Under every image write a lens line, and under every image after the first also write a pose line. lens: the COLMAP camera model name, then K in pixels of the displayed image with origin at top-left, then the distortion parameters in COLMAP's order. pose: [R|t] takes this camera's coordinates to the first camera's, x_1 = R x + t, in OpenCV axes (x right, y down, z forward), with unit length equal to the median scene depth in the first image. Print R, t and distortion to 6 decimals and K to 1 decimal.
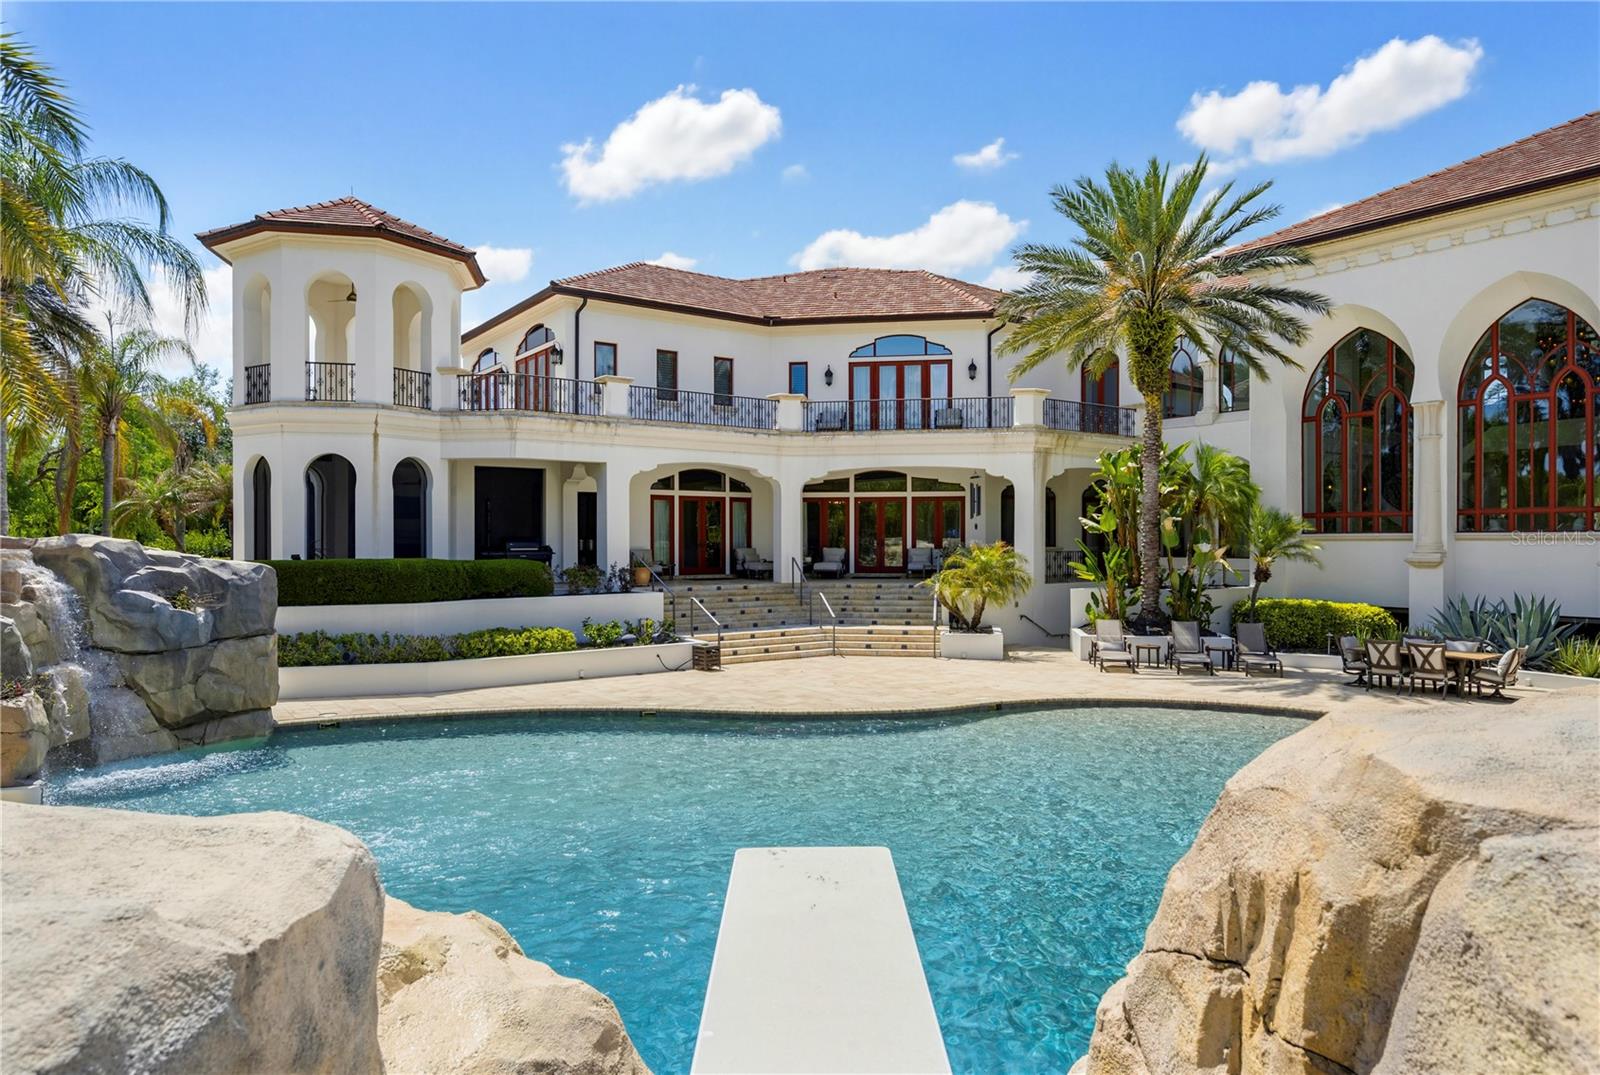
lens RADIAL K [[1008.8, 0, 806.7], [0, 1008.8, 528.1], [0, 0, 1]] dist [0.026781, 0.000955]
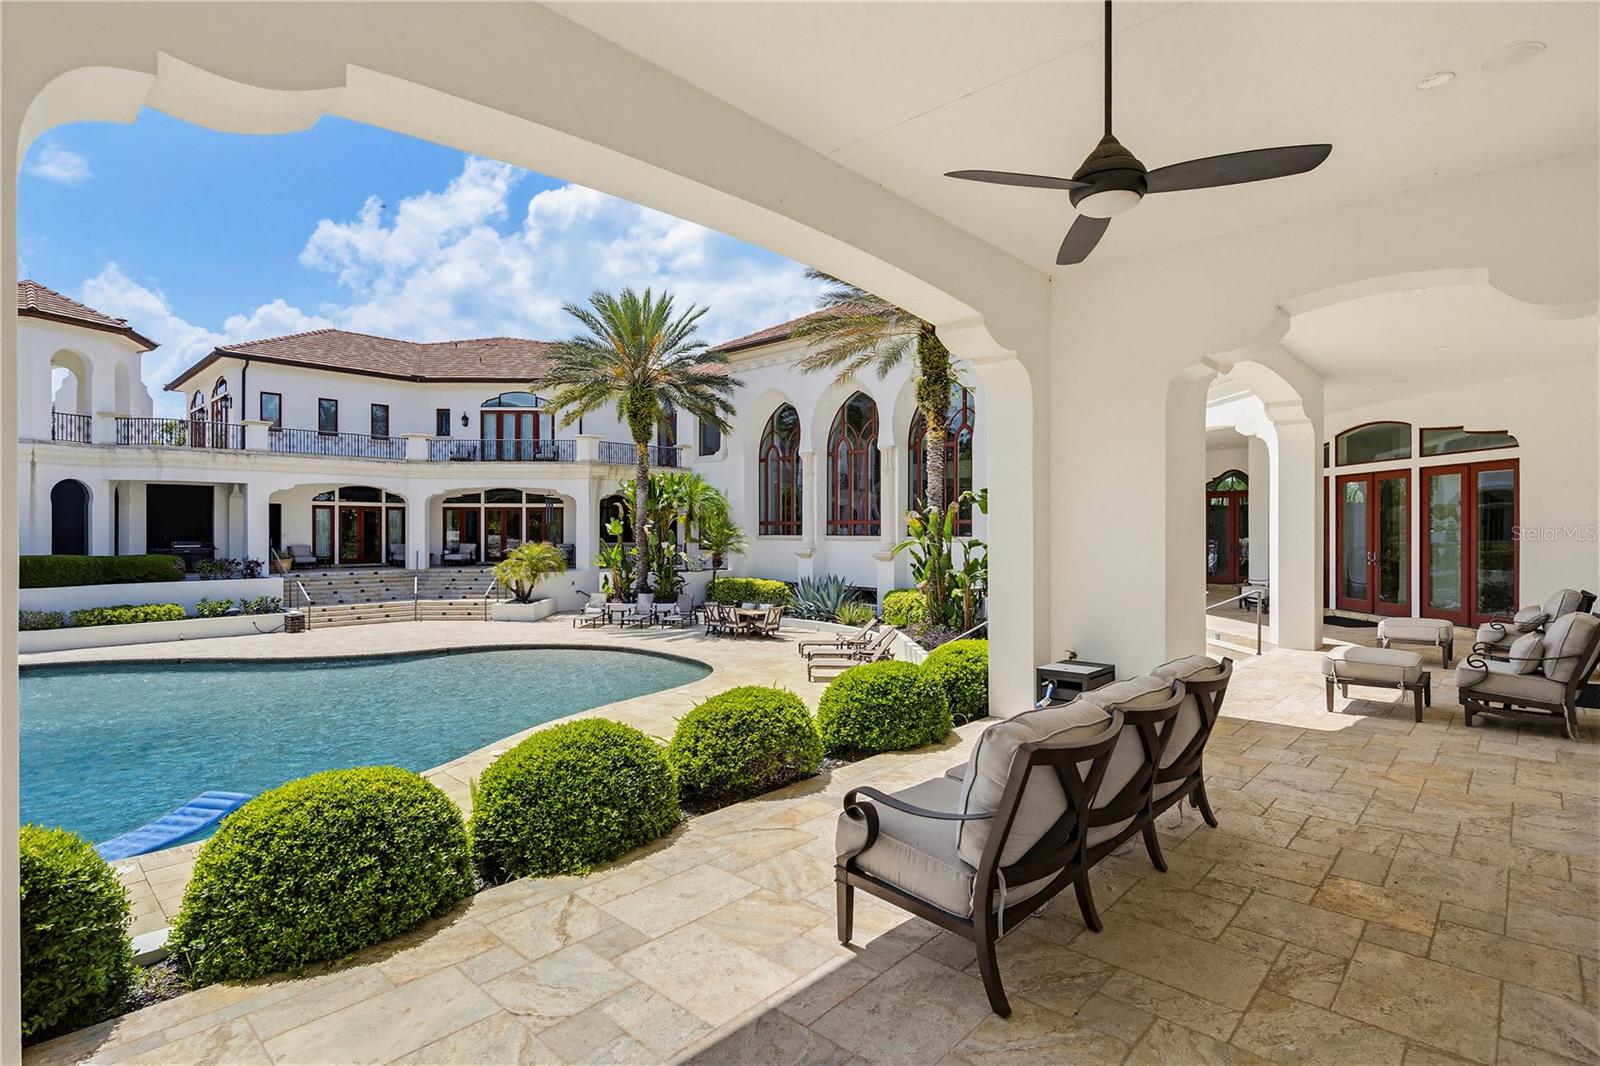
lens RADIAL K [[797.7, 0, 809.1], [0, 797.7, 527.0], [0, 0, 1]] dist [0.003704, -0.000588]
pose [[0.983359, 0.002749, 0.181655, 0.328345], [-0.004416, 0.999952, 0.008770, -0.016962], [-0.181622, -0.009426, 0.983323, -0.193511]]
